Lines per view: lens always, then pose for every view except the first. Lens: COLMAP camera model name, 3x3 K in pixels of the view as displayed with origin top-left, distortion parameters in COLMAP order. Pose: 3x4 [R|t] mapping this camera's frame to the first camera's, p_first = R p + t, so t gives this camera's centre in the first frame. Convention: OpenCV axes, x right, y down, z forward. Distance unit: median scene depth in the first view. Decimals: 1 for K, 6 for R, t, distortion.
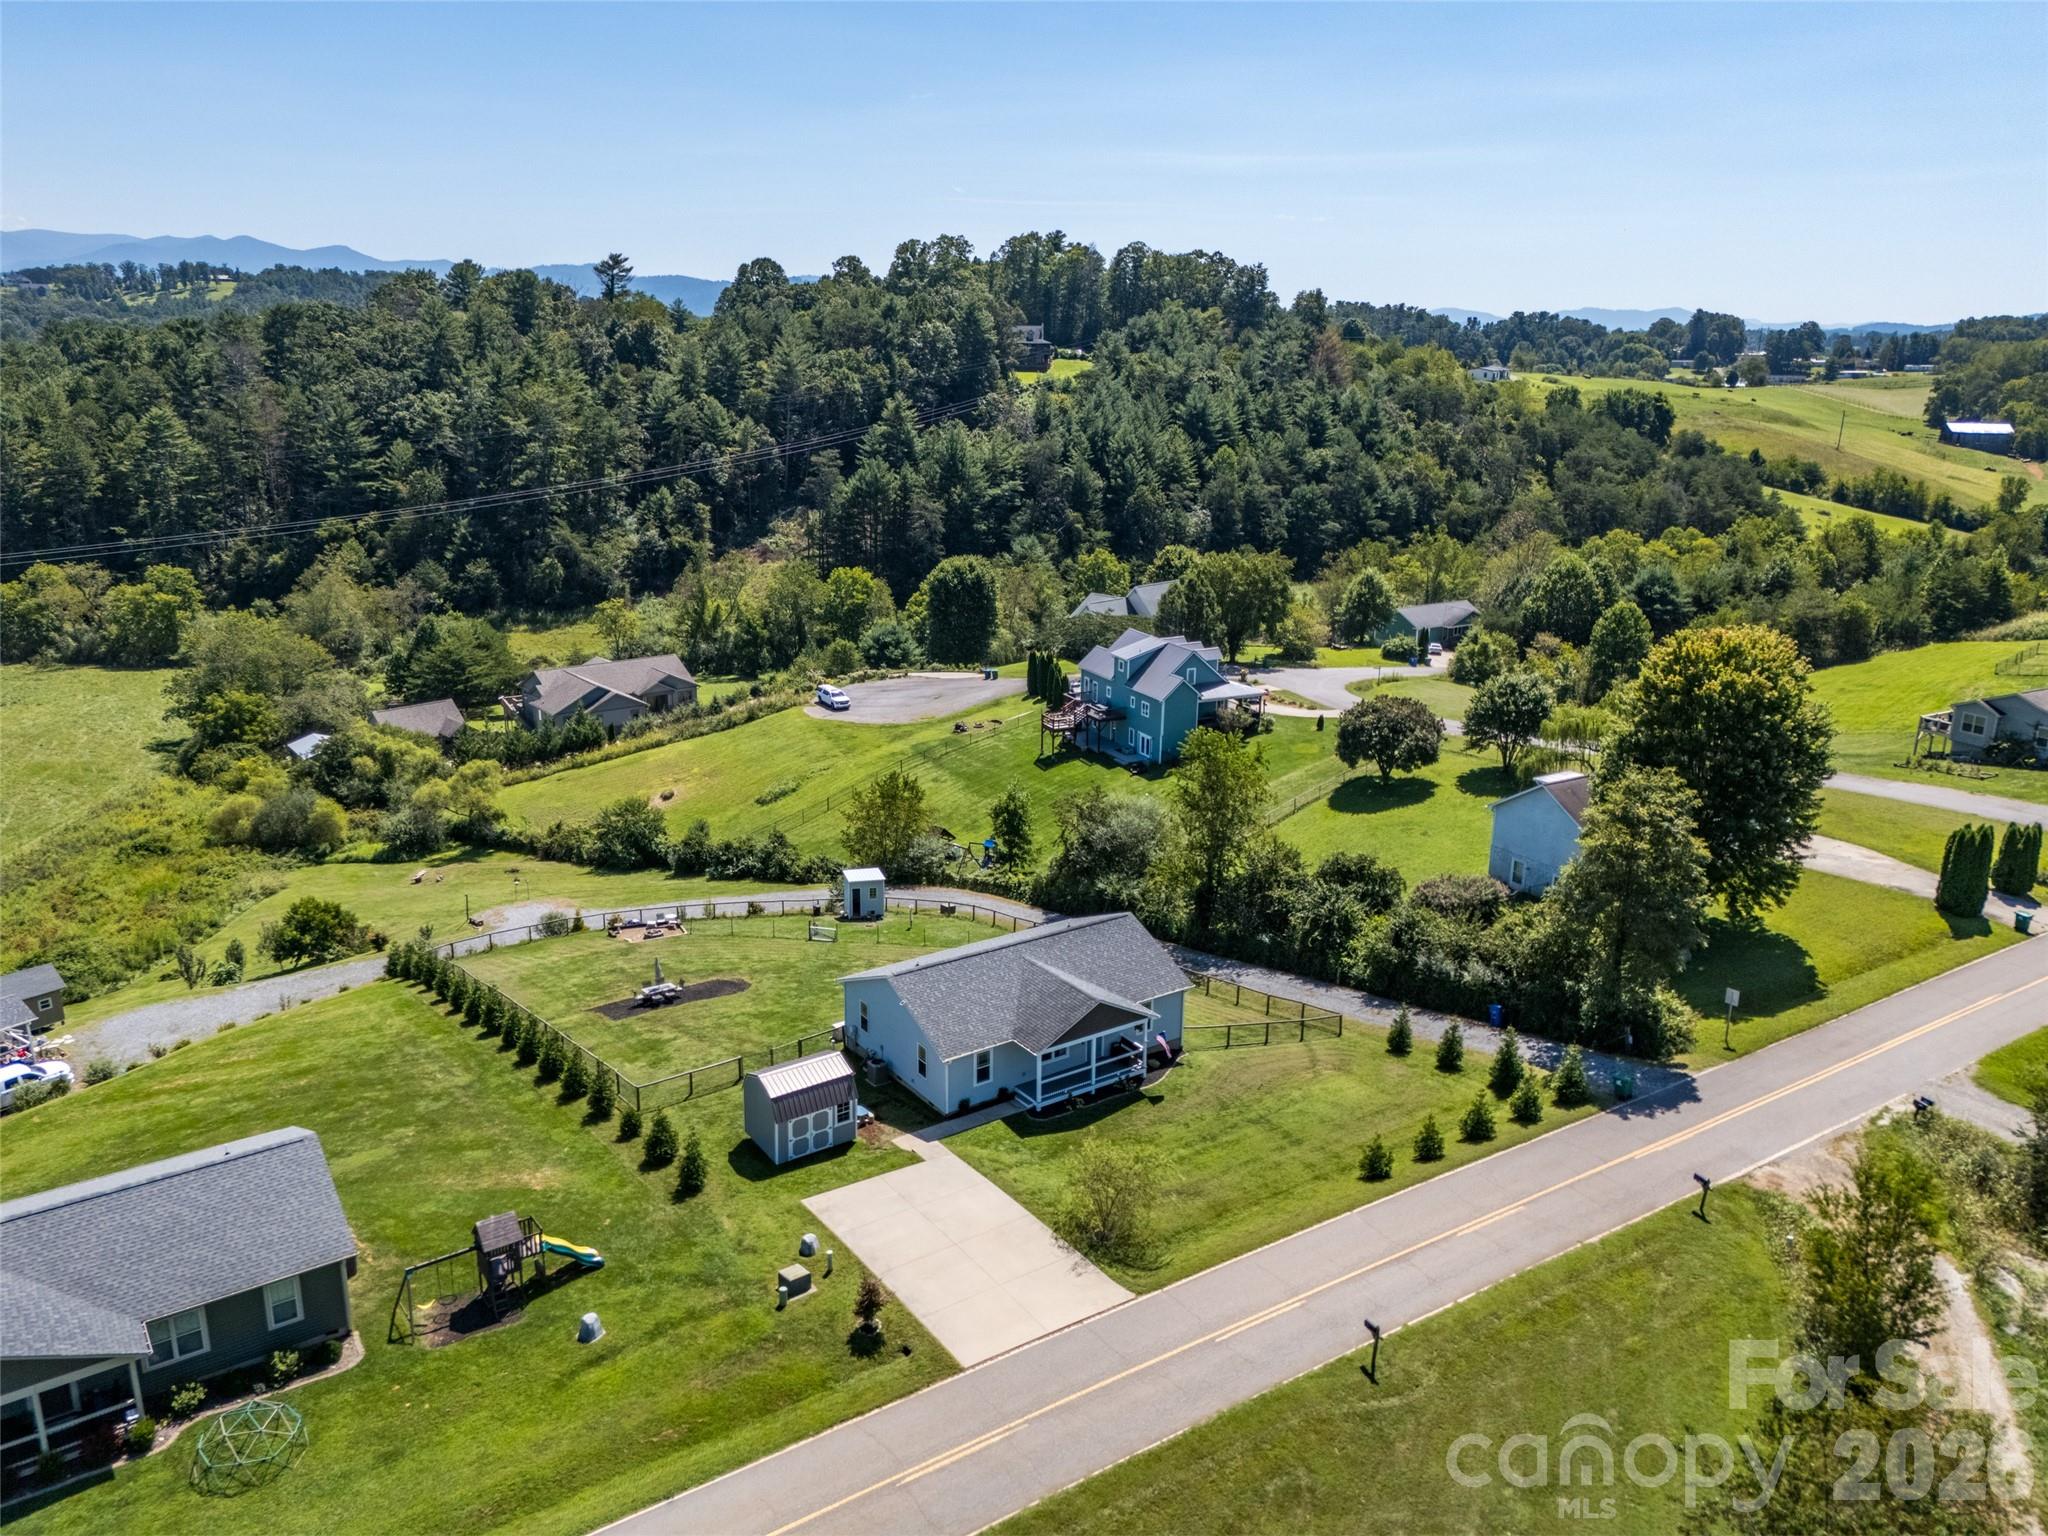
lens RADIAL K [[1508.0, 0, 1024.0], [0, 1508.0, 768.0], [0, 0, 1]] dist [0.074376, -0.070872]
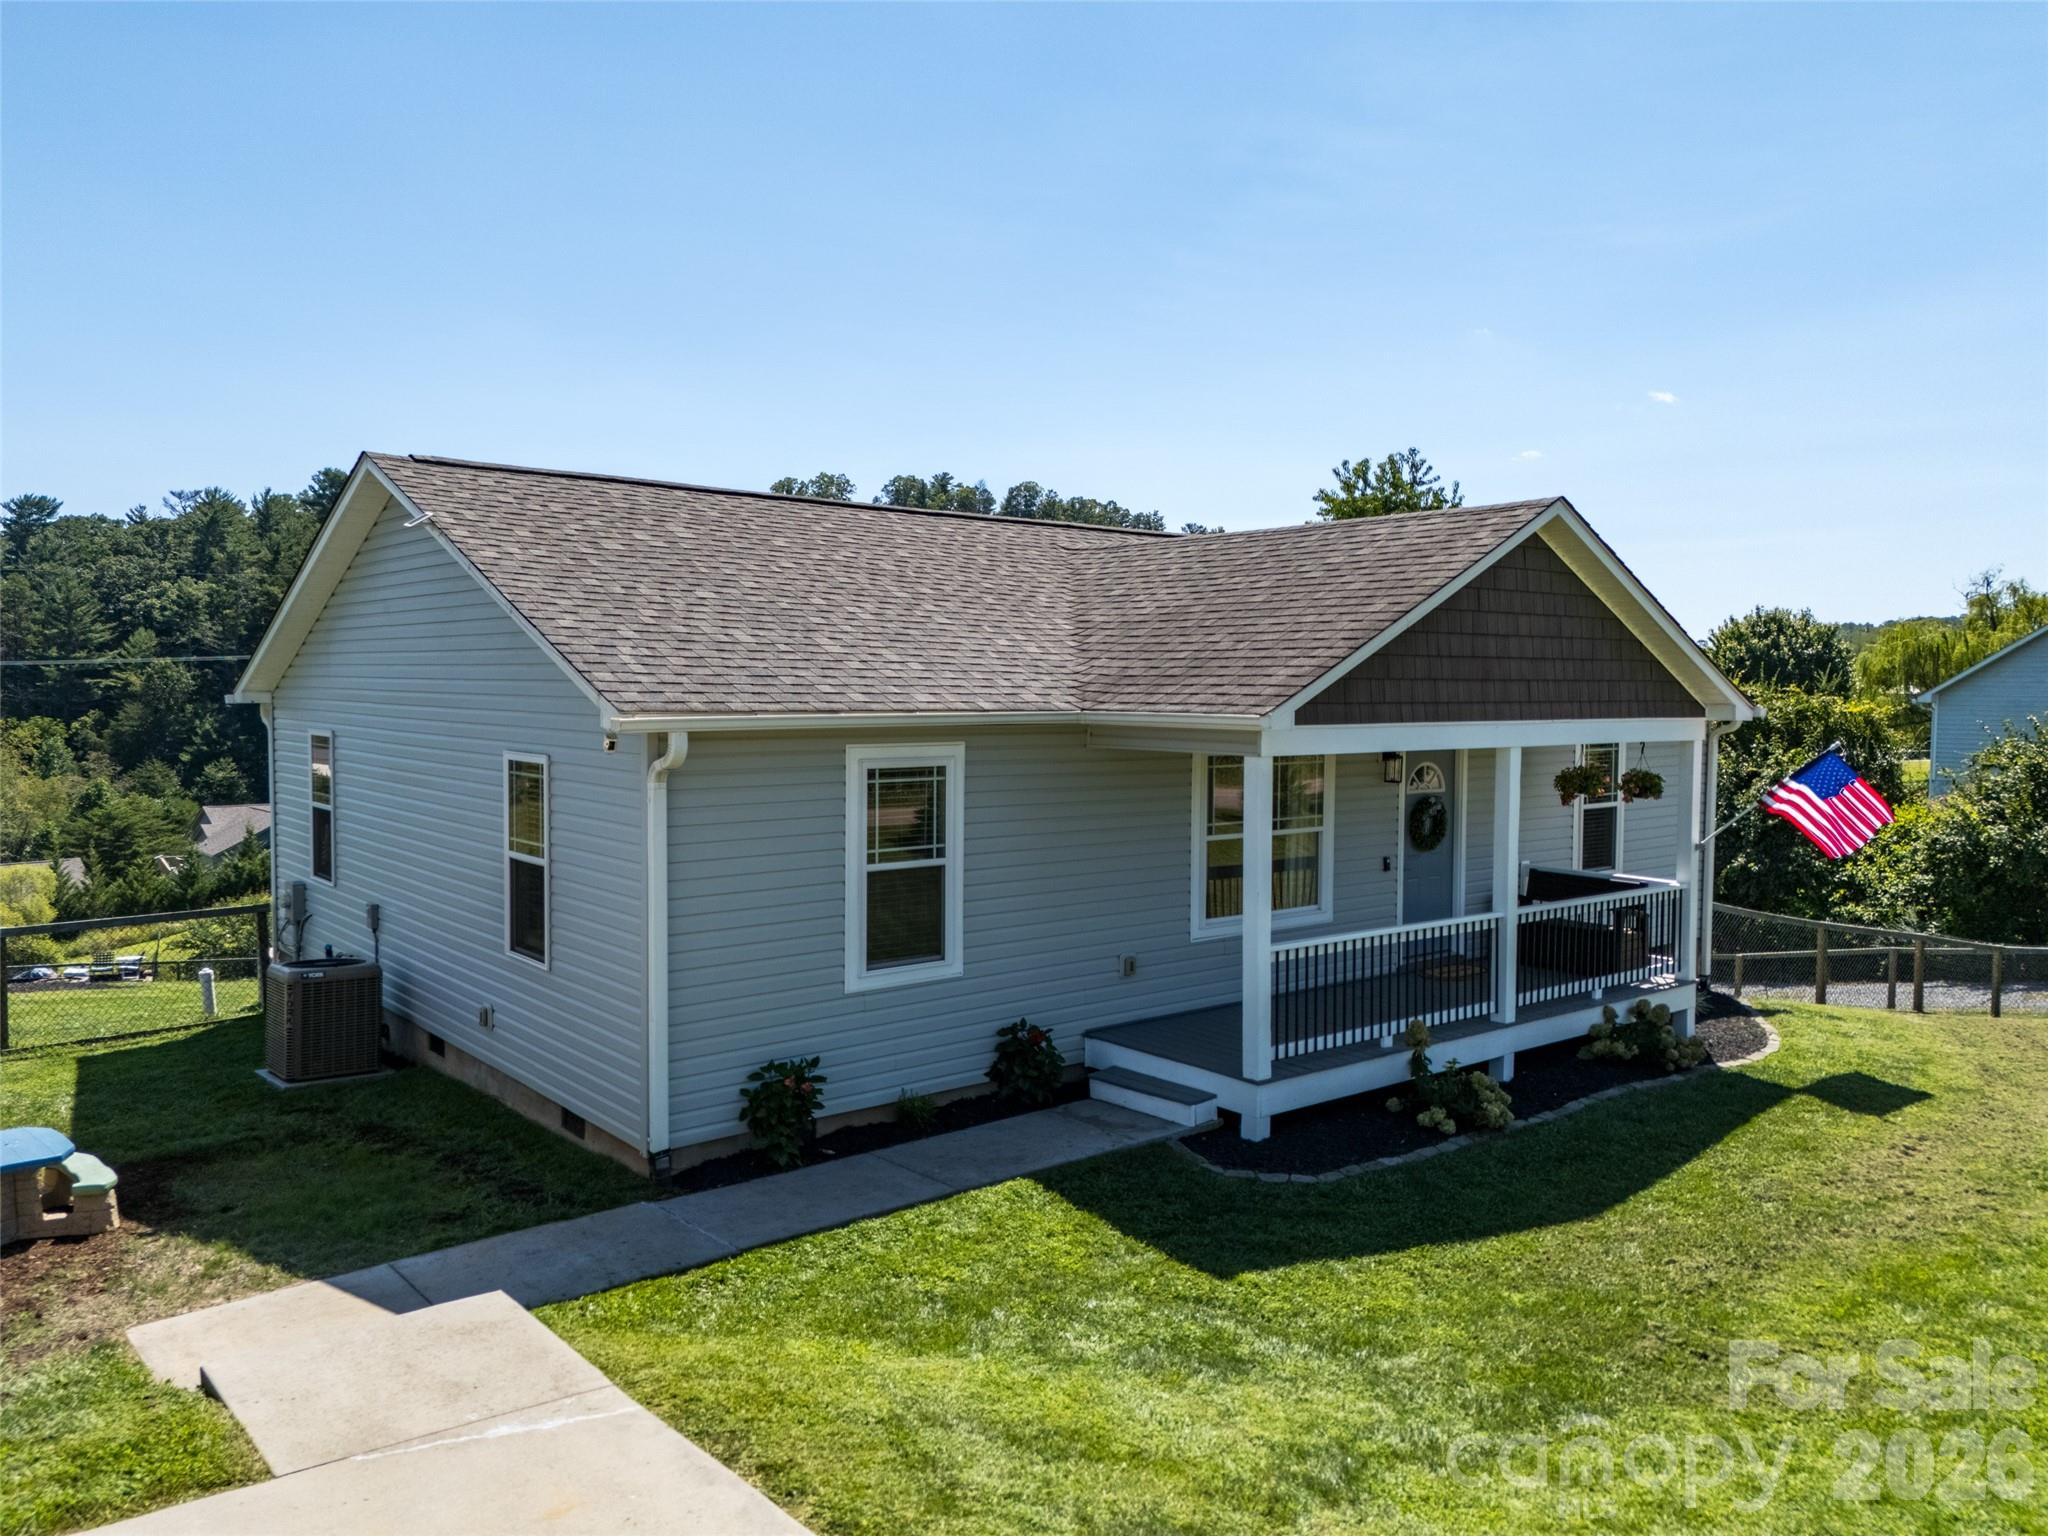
lens RADIAL K [[1508.0, 0, 1024.0], [0, 1508.0, 768.0], [0, 0, 1]] dist [0.074376, -0.070872]
pose [[0.996909, -0.014257, 0.077263, -0.006183], [0.030949, 0.975146, -0.219390, 0.052026], [-0.072215, 0.221103, 0.972573, 0.196075]]
